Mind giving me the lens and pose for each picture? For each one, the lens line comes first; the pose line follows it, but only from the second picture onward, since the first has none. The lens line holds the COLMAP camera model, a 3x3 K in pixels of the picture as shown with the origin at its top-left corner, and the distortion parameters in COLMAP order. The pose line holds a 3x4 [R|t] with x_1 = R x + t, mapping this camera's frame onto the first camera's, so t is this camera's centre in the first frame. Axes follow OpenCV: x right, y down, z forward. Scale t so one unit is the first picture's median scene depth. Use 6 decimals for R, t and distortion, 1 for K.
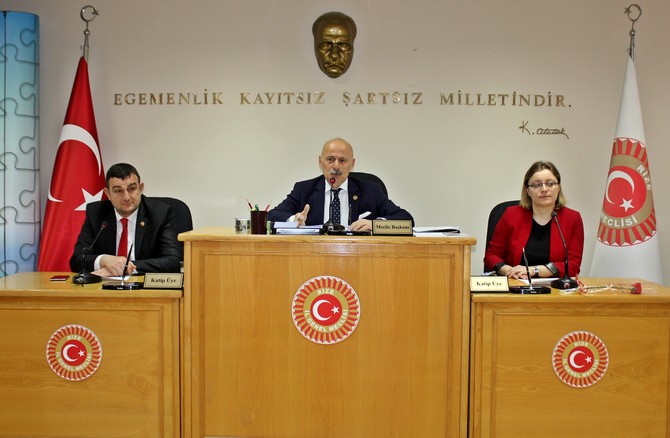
lens RADIAL K [[777.2, 0, 335.0], [0, 777.2, 219.0], [0, 0, 1]] dist [-0.082934, 0.025430]
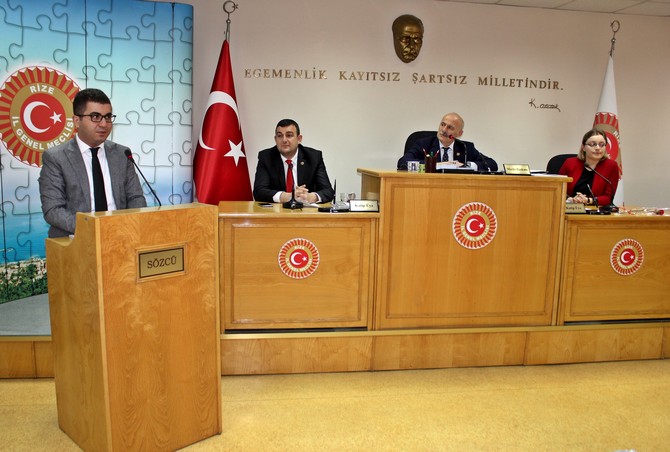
lens RADIAL K [[570.0, 0, 331.1], [0, 570.0, 226.5], [0, 0, 1]] dist [-0.137121, 0.122527]
pose [[0.990749, -0.006546, 0.135549, -0.298409], [-0.007400, 0.994744, 0.102126, 0.008717], [-0.135505, -0.102184, 0.985493, -0.006074]]
